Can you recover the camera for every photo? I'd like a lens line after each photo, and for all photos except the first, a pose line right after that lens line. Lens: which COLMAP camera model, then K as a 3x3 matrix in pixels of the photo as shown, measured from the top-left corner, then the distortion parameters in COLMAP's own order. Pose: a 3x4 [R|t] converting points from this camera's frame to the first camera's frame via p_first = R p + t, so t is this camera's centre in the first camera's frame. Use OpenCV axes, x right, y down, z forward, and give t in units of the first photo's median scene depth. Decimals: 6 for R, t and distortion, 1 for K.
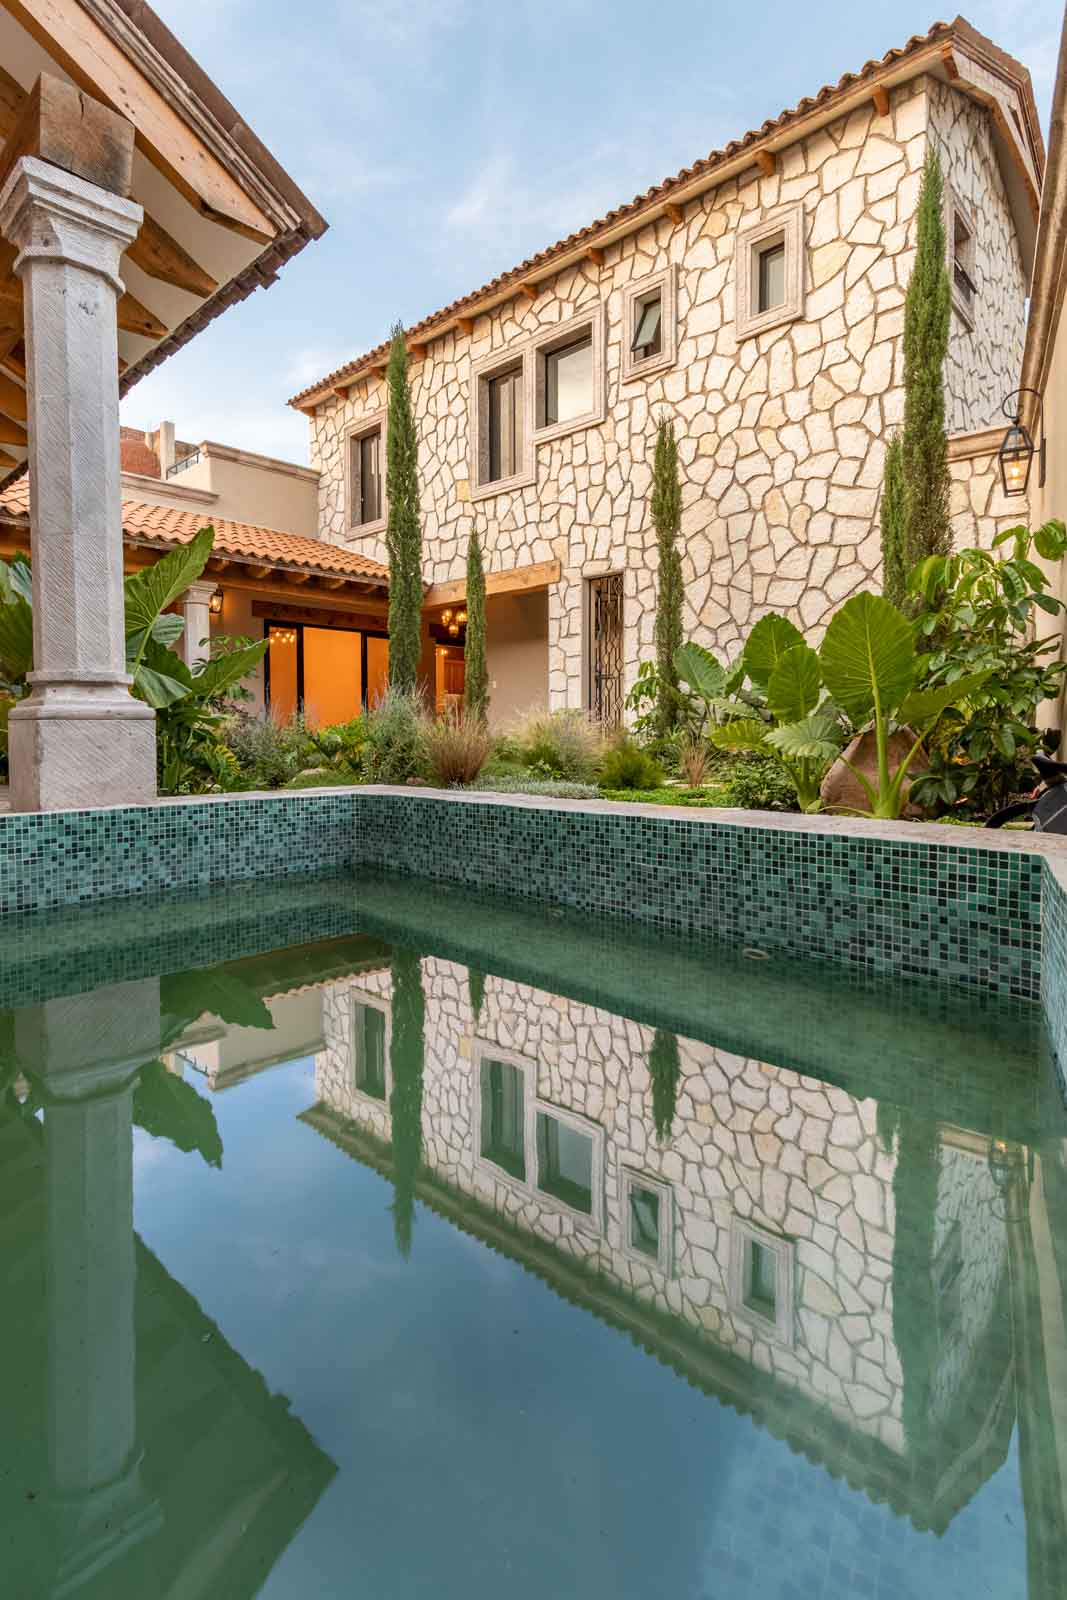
lens RADIAL K [[749.0, 0, 525.1], [0, 749.0, 739.8], [0, 0, 1]] dist [0.005780, -0.000076]
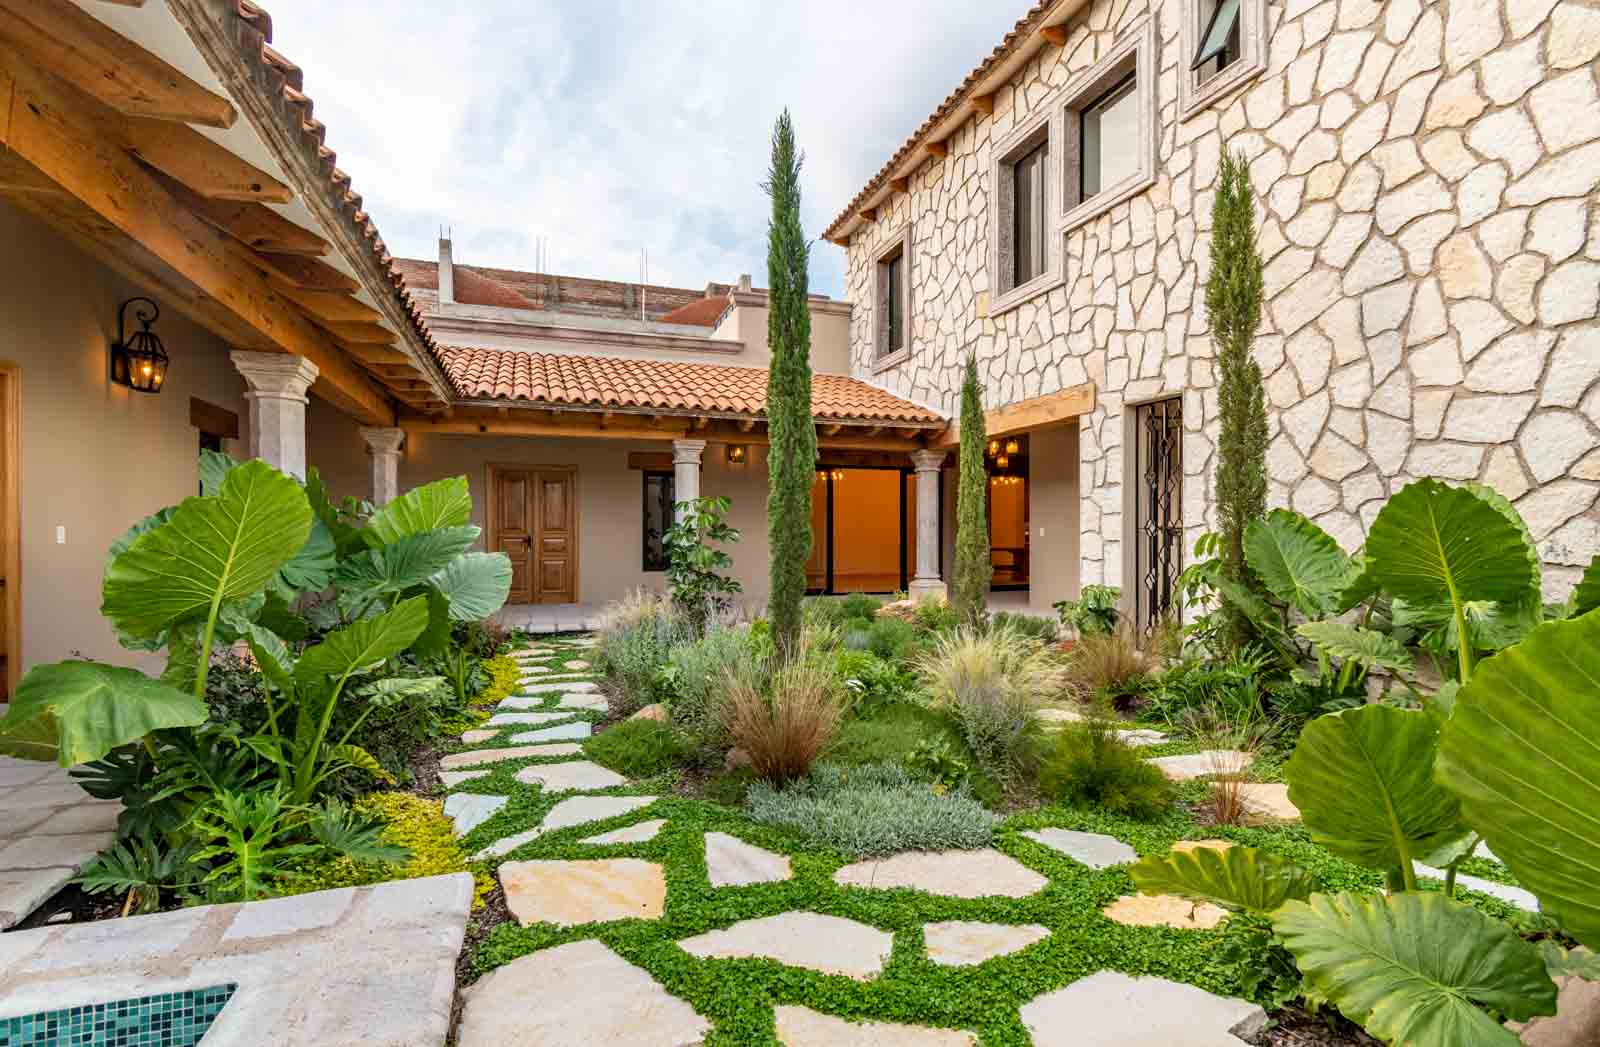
lens RADIAL K [[725.9, 0, 785.3], [0, 725.9, 535.4], [0, 0, 1]] dist [-0.000638, -0.001029]
pose [[0.884600, 0.003716, -0.466336, 0.117289], [-0.011611, 0.999834, -0.014058, -0.080343], [0.466206, 0.017850, 0.884496, 0.243932]]
